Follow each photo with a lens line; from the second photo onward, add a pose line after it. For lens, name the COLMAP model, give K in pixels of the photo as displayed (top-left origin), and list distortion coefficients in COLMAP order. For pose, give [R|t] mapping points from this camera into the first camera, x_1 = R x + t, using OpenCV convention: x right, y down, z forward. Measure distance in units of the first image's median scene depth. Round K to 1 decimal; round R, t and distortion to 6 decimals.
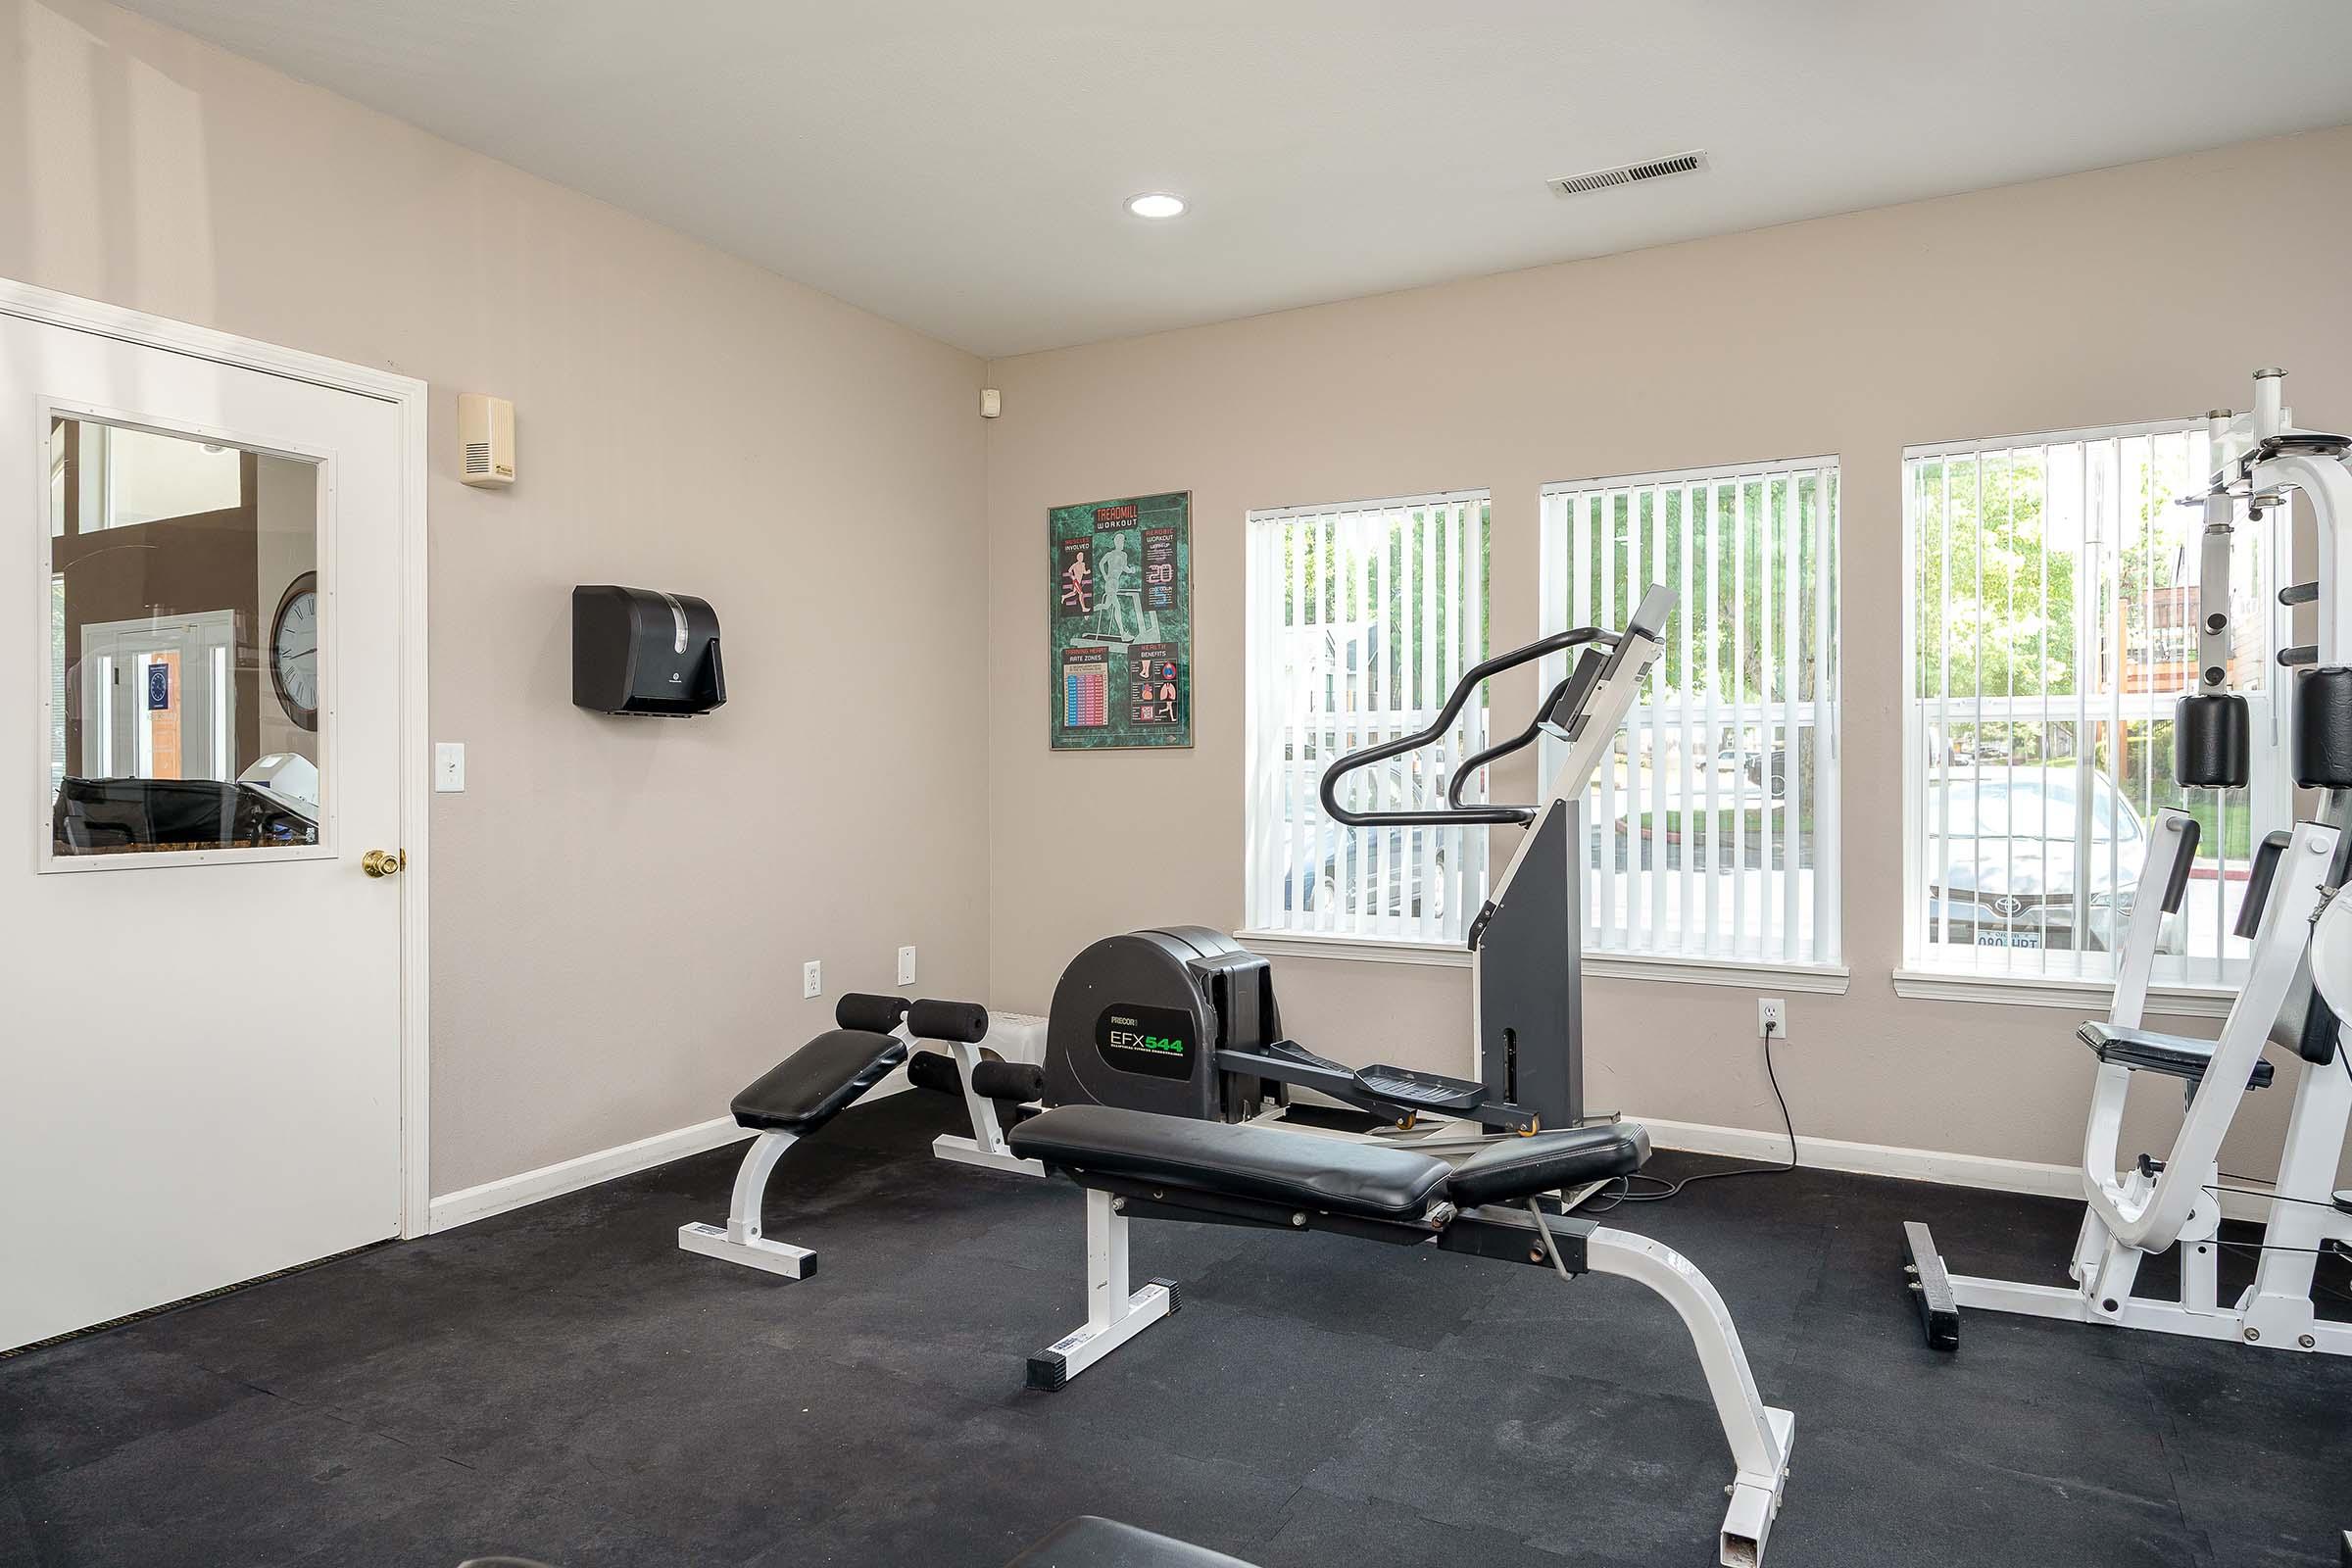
lens RADIAL K [[1434.4, 0, 1225.1], [0, 1434.4, 785.8], [0, 0, 1]] dist [0.007103, -0.001650]
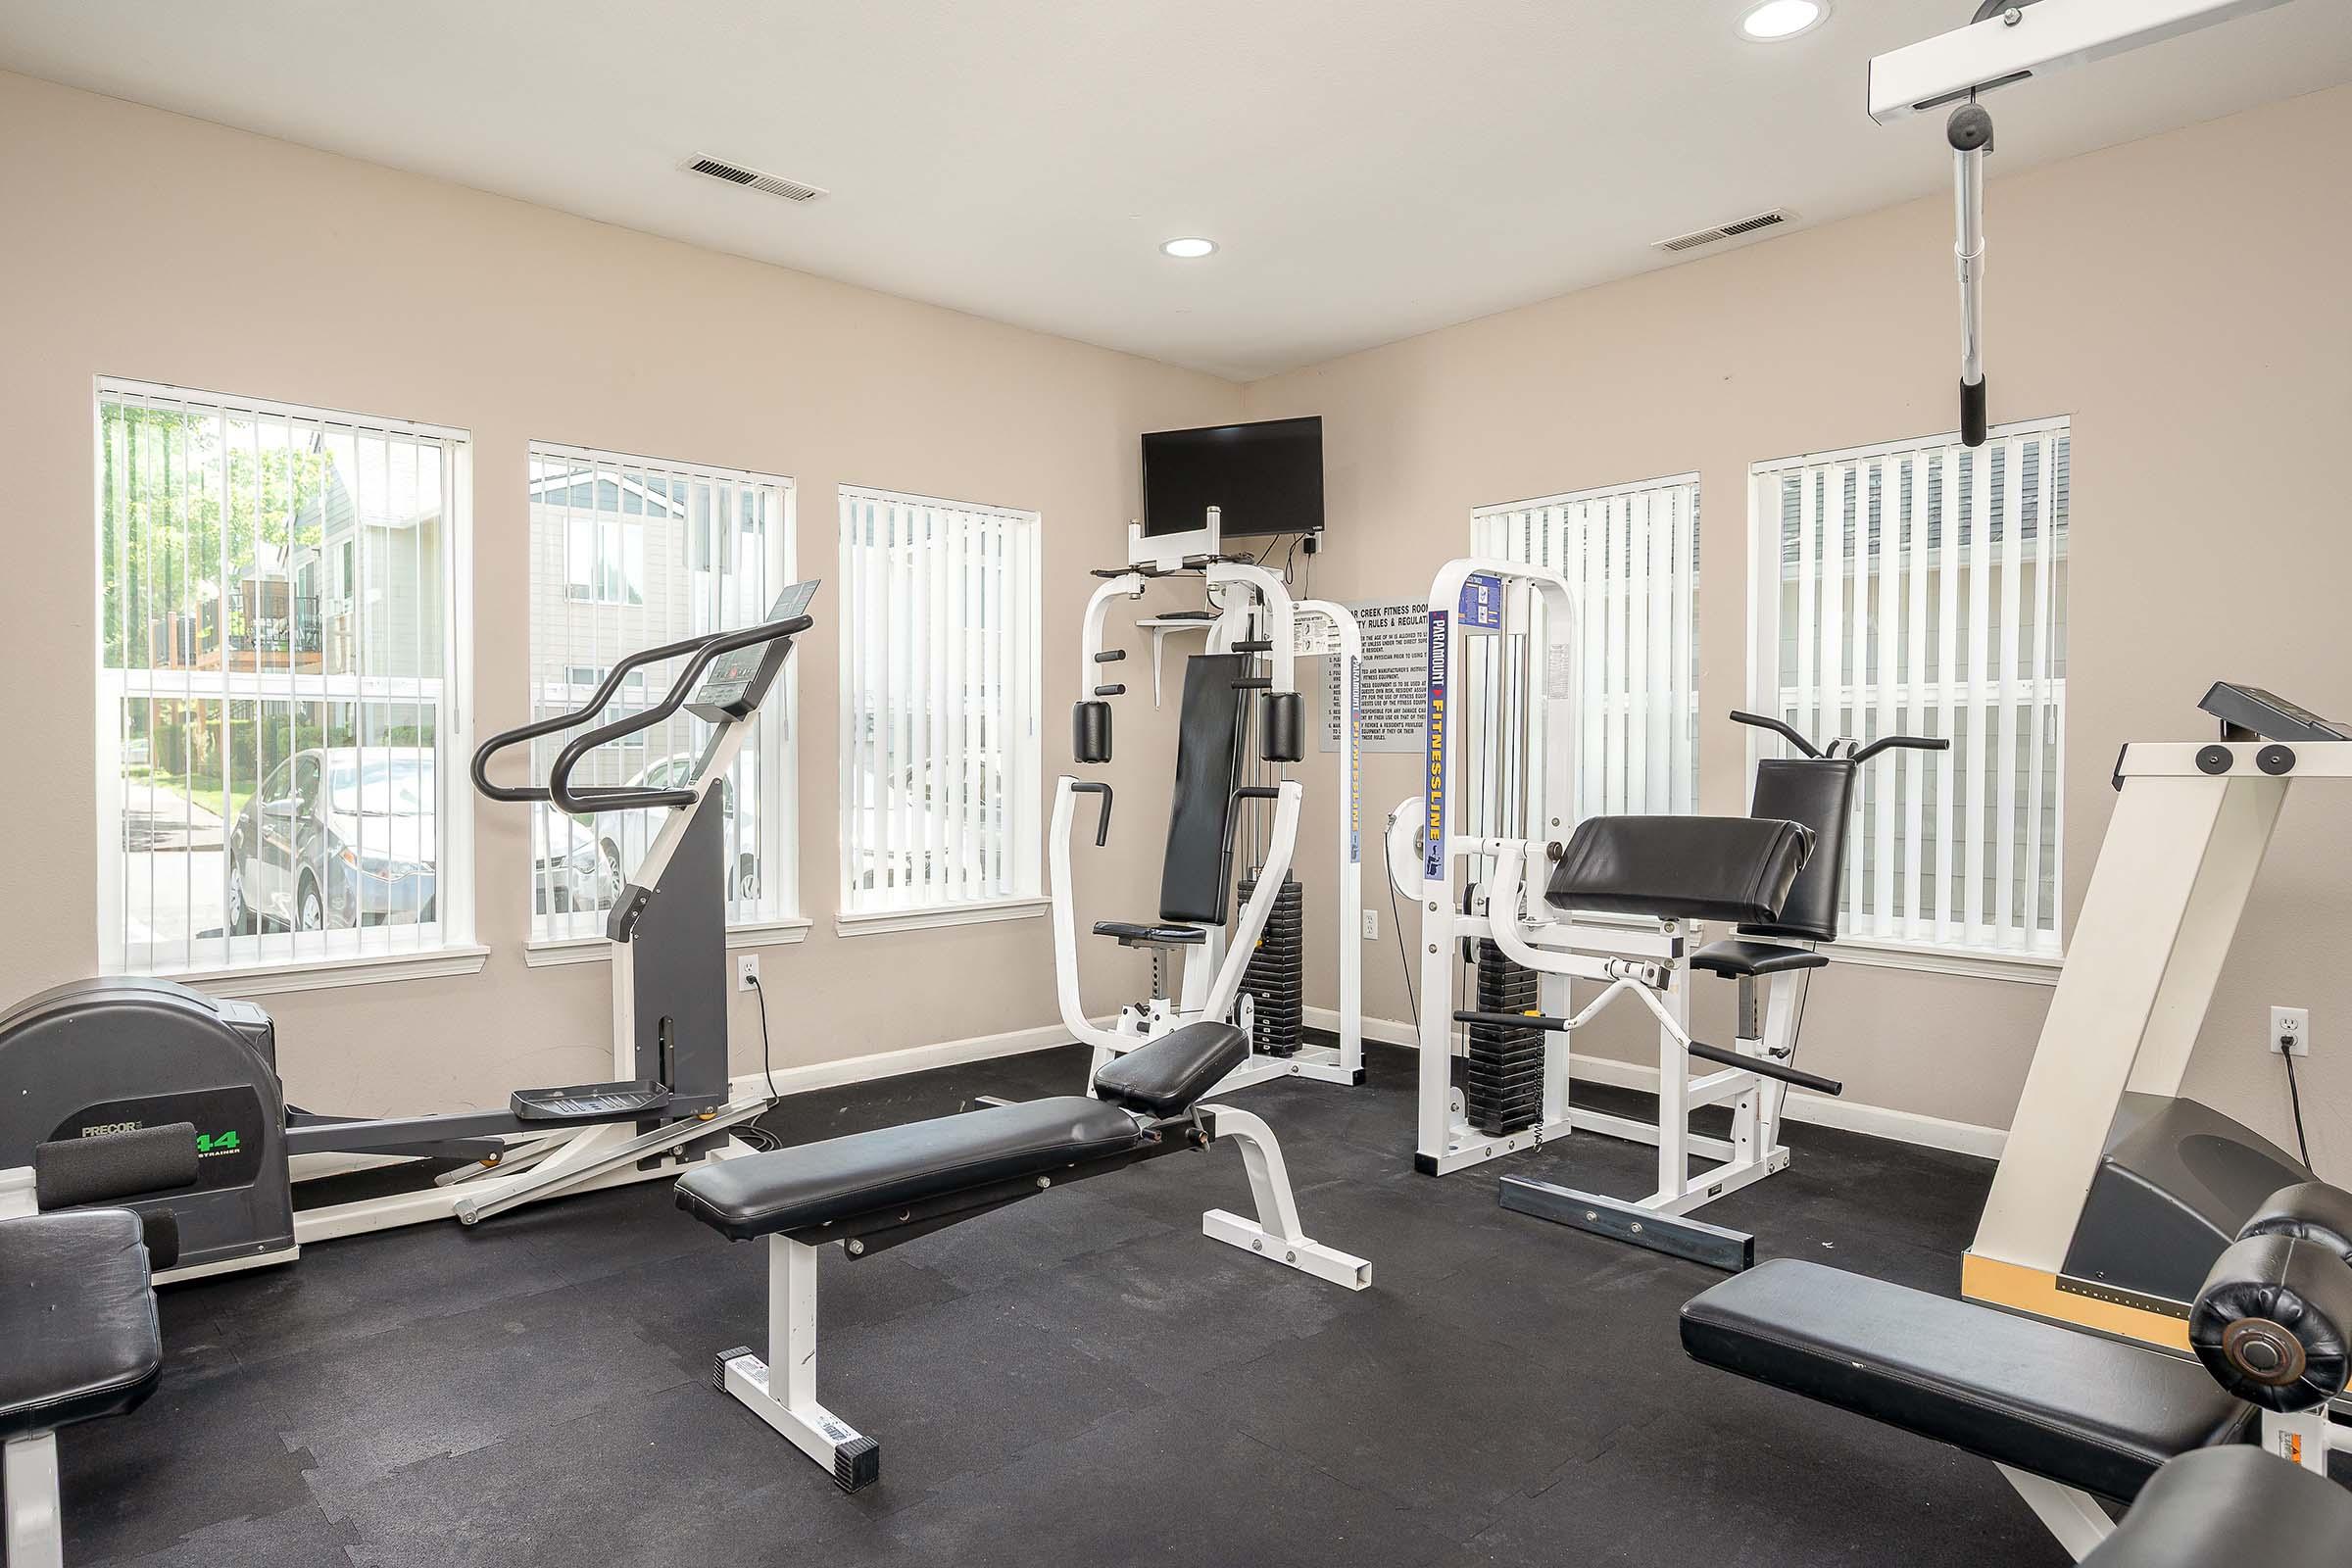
lens RADIAL K [[1322.4, 0, 1176.0], [0, 1322.4, 784.0], [0, 0, 1]] dist [-0.002329, -0.000305]
pose [[0.351012, -0.021018, 0.936135, -0.506246], [0.008530, 0.999778, 0.019249, -0.001264], [-0.936332, 0.001229, 0.351113, 0.364257]]
